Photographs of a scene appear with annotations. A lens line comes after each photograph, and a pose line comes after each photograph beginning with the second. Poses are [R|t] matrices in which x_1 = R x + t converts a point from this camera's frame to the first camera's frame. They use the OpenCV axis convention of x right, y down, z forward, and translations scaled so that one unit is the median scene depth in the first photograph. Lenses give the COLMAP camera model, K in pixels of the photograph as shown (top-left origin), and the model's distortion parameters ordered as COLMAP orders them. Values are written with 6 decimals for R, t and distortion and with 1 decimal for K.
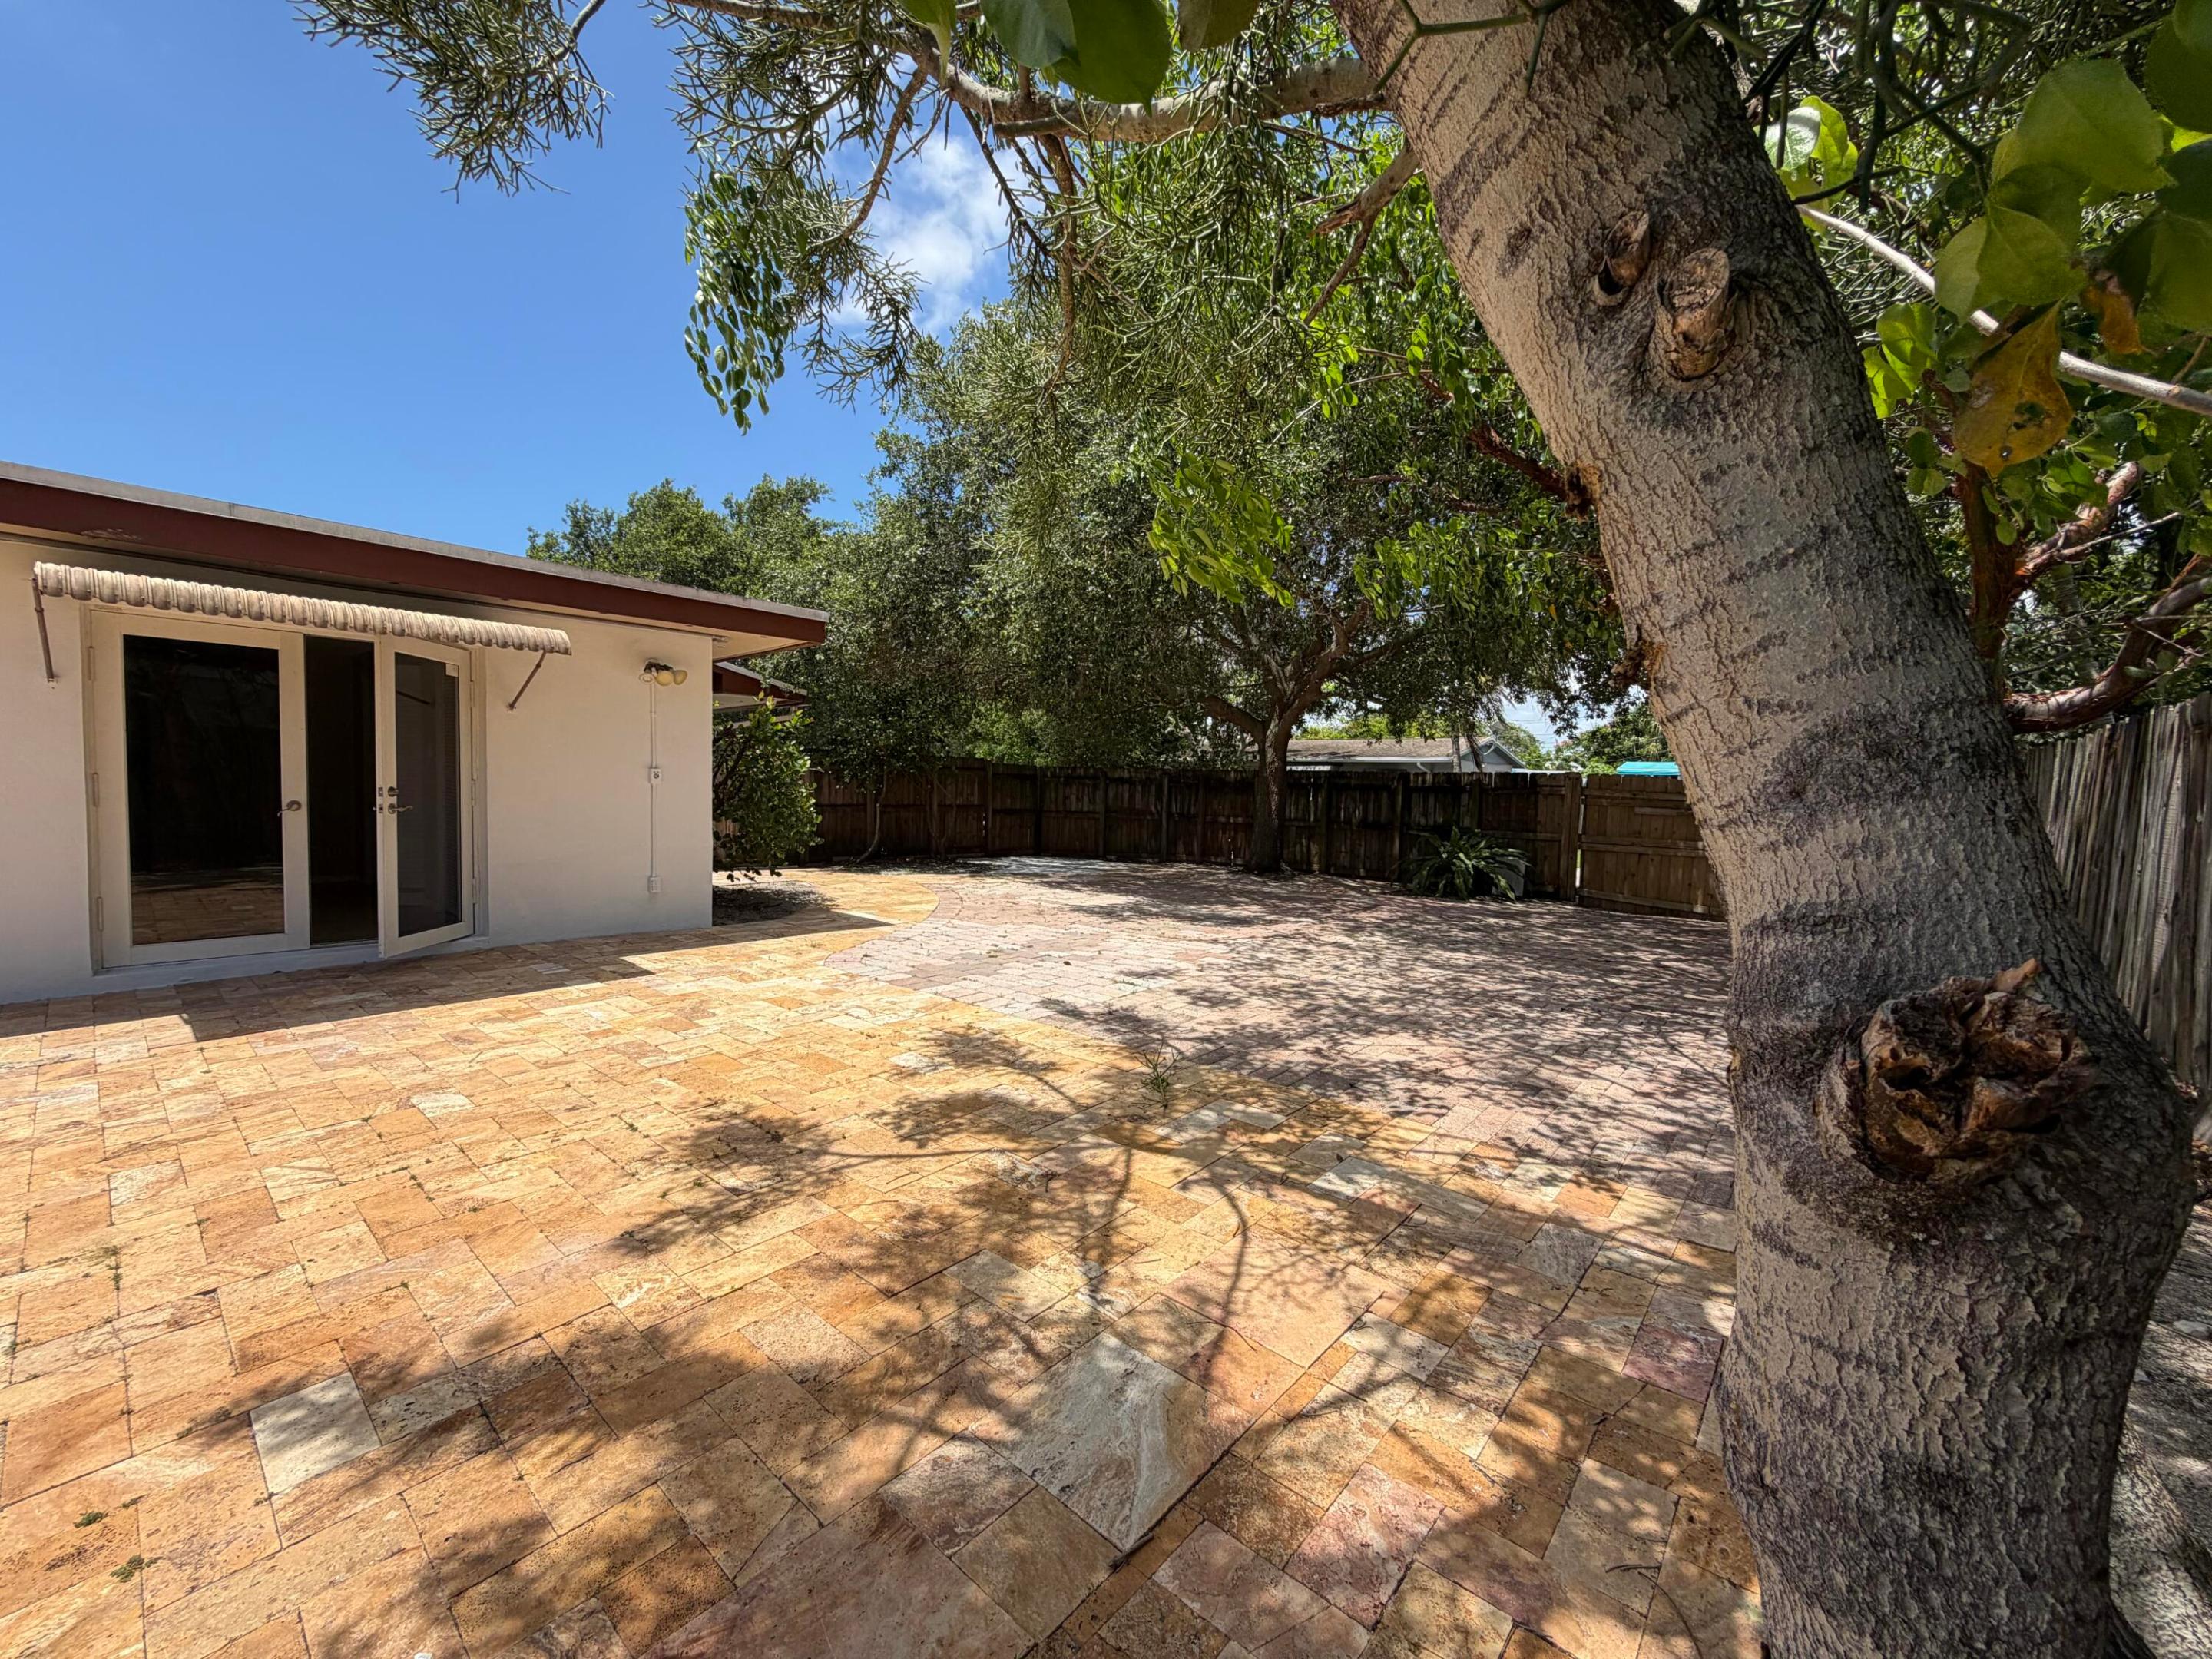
lens RADIAL K [[880.4, 0, 1101.5], [0, 880.4, 843.2], [0, 0, 1]] dist [-0.001625, -0.000124]
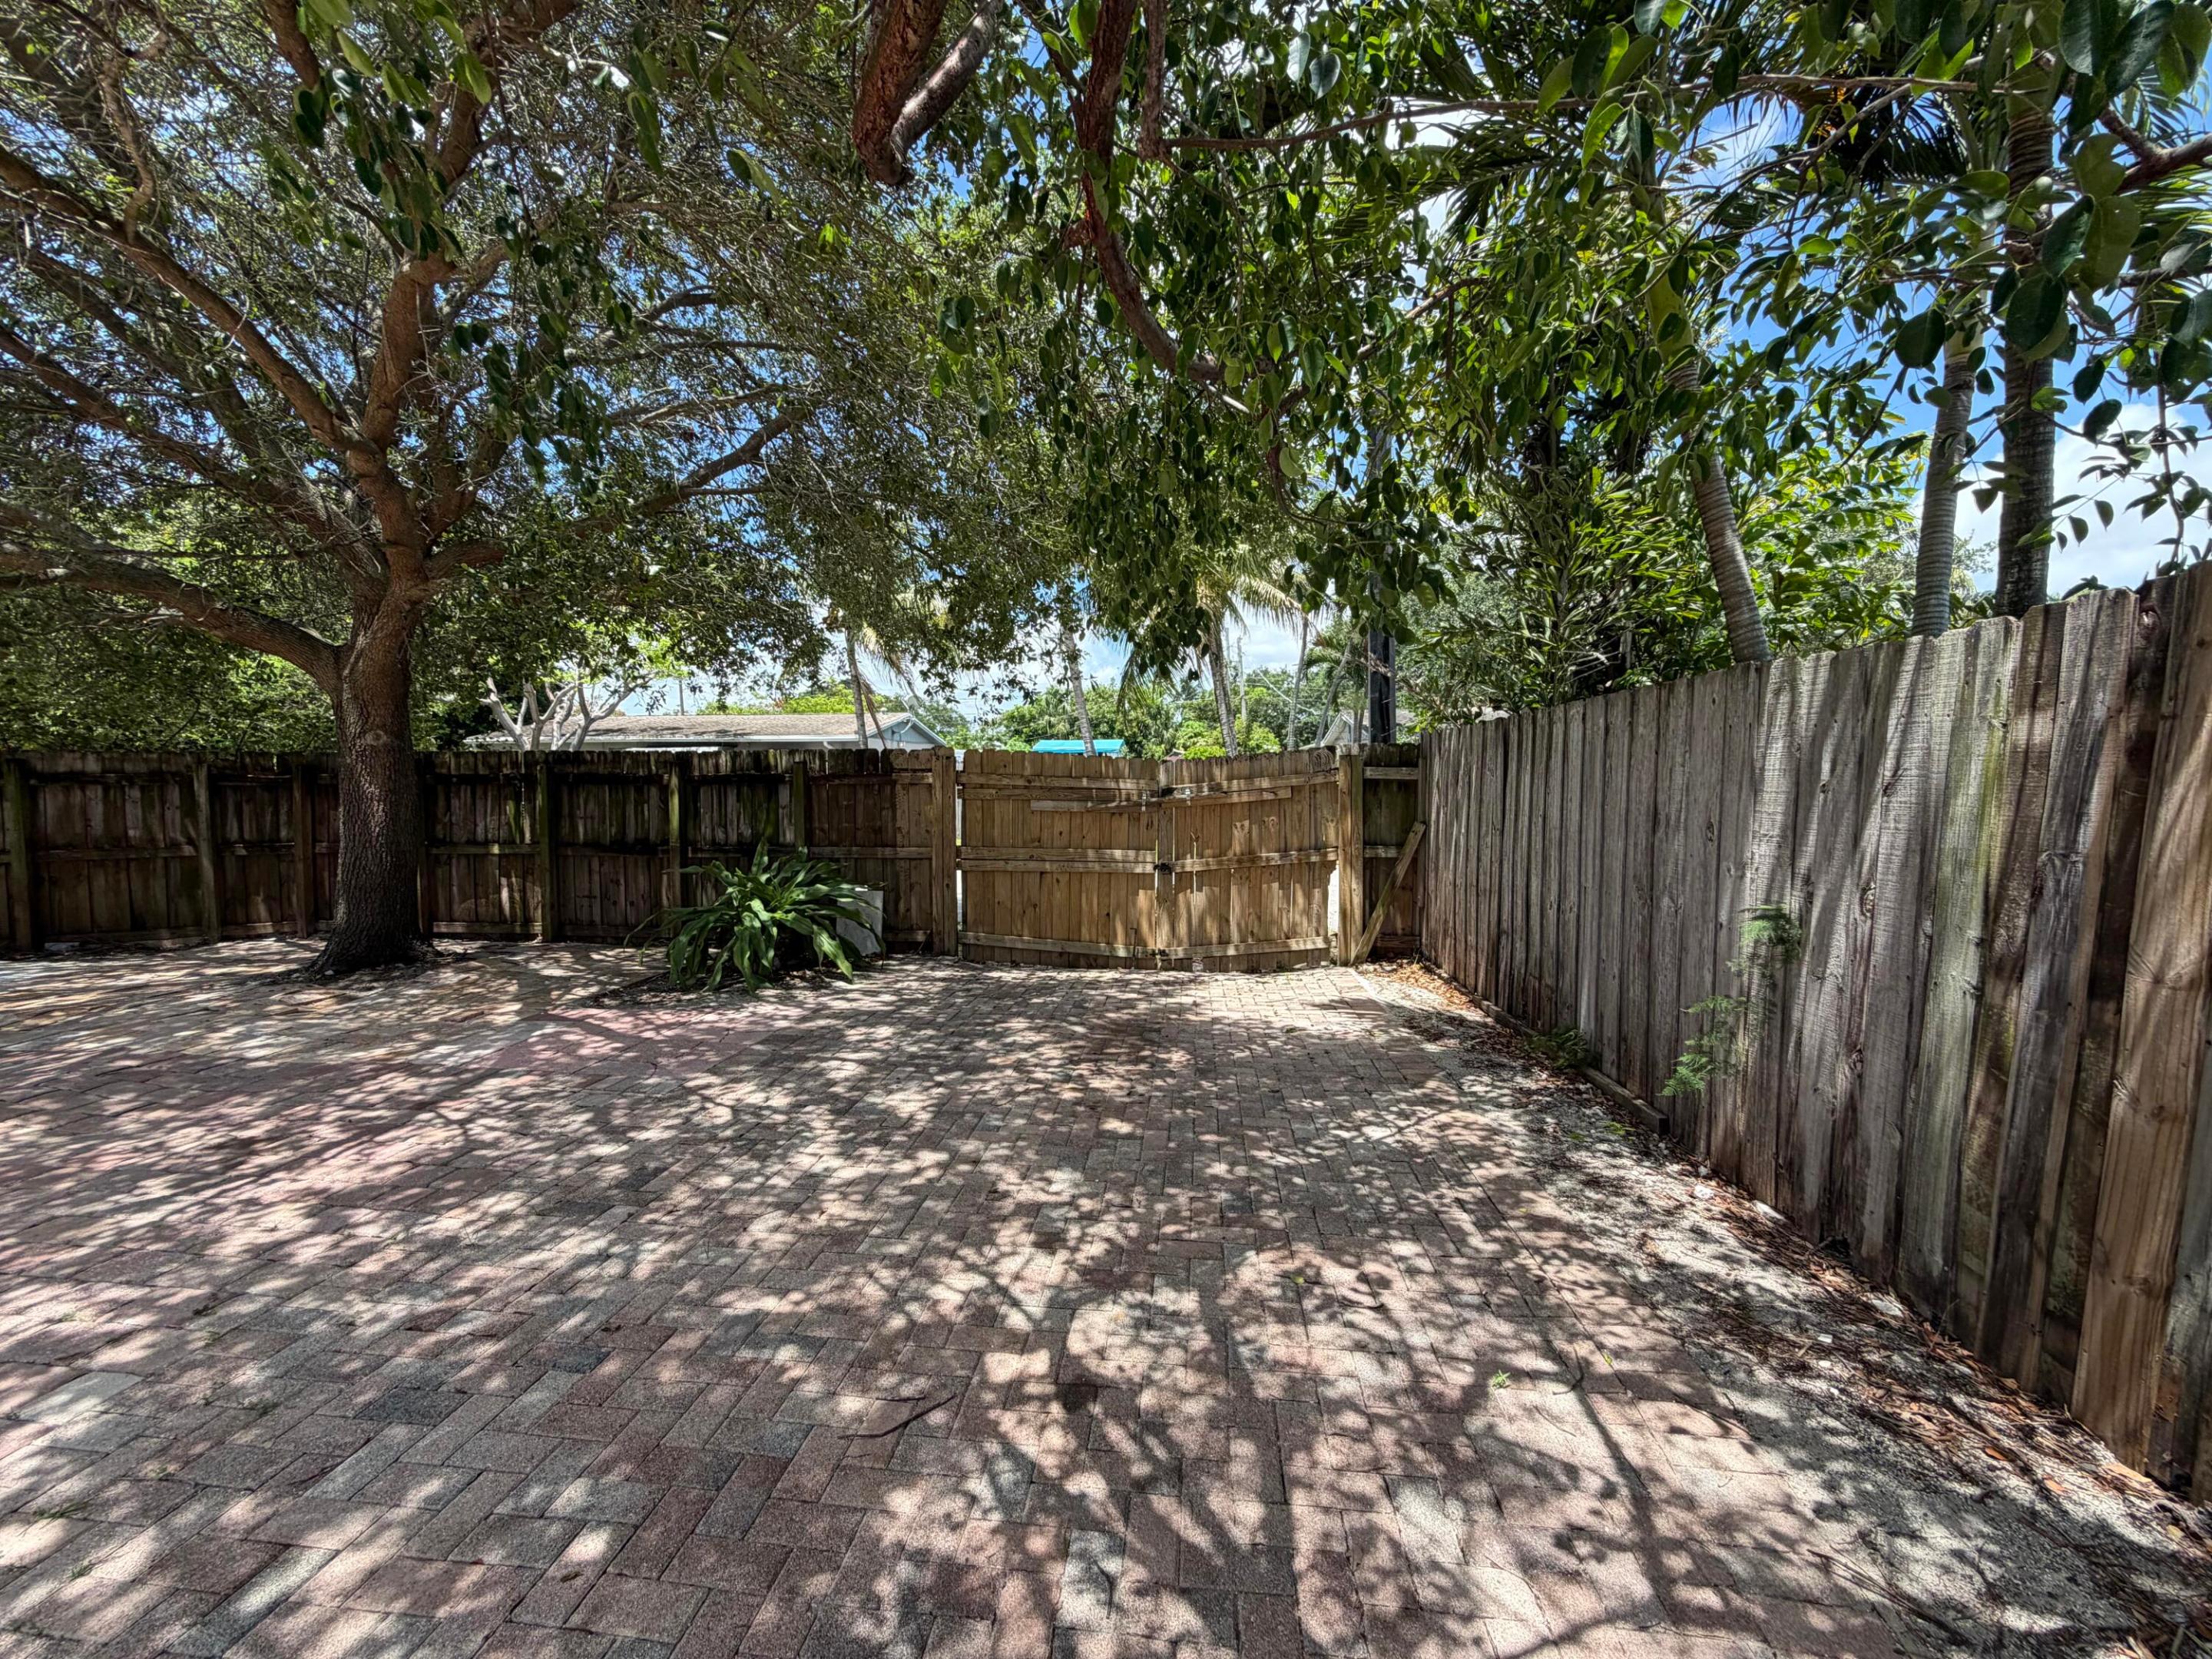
lens RADIAL K [[880.4, 0, 1094.2], [0, 880.4, 842.1], [0, 0, 1]] dist [-0.001625, -0.000124]
pose [[0.830279, -0.068818, 0.553083, 0.290961], [0.057825, 0.997629, 0.037325, -0.033256], [-0.554340, 0.000992, 0.832290, 0.438638]]
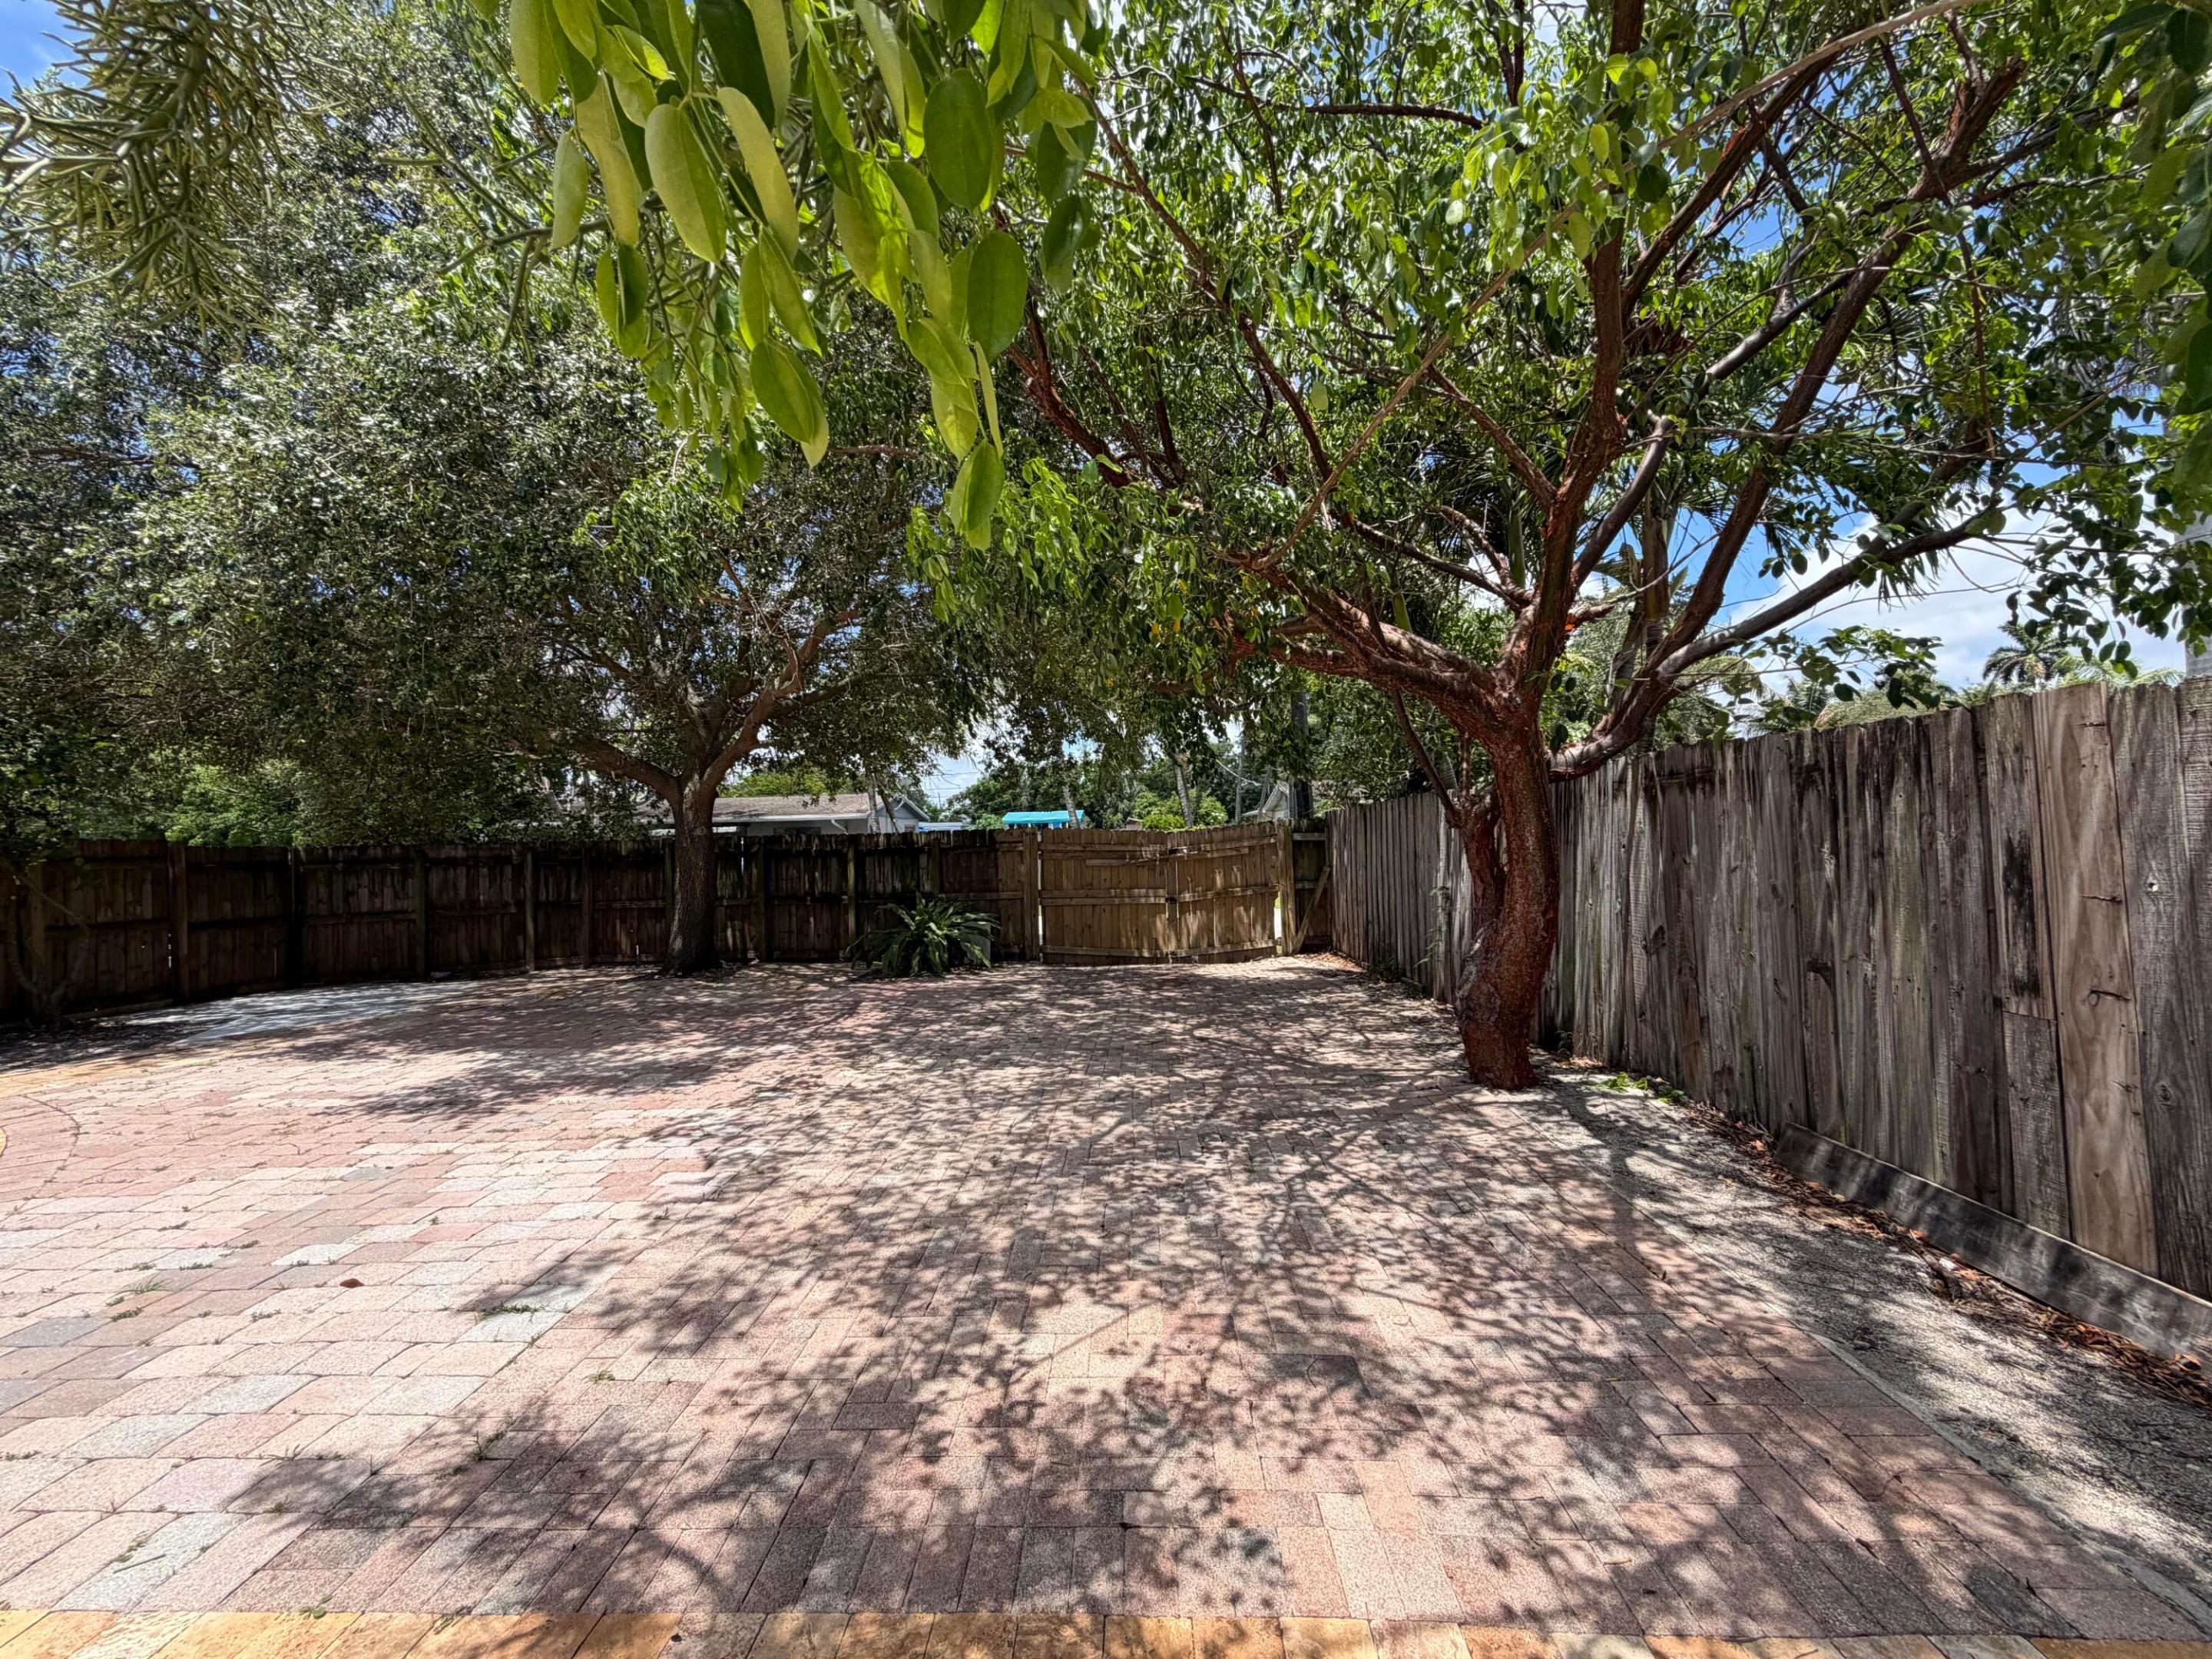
lens RADIAL K [[880.4, 0, 1106.3], [0, 880.4, 815.4], [0, 0, 1]] dist [-0.001625, -0.000124]
pose [[0.785087, -0.027851, 0.618759, -0.001940], [0.085474, 0.994302, -0.063696, -0.026381], [-0.613460, 0.102895, 0.782994, 0.181204]]
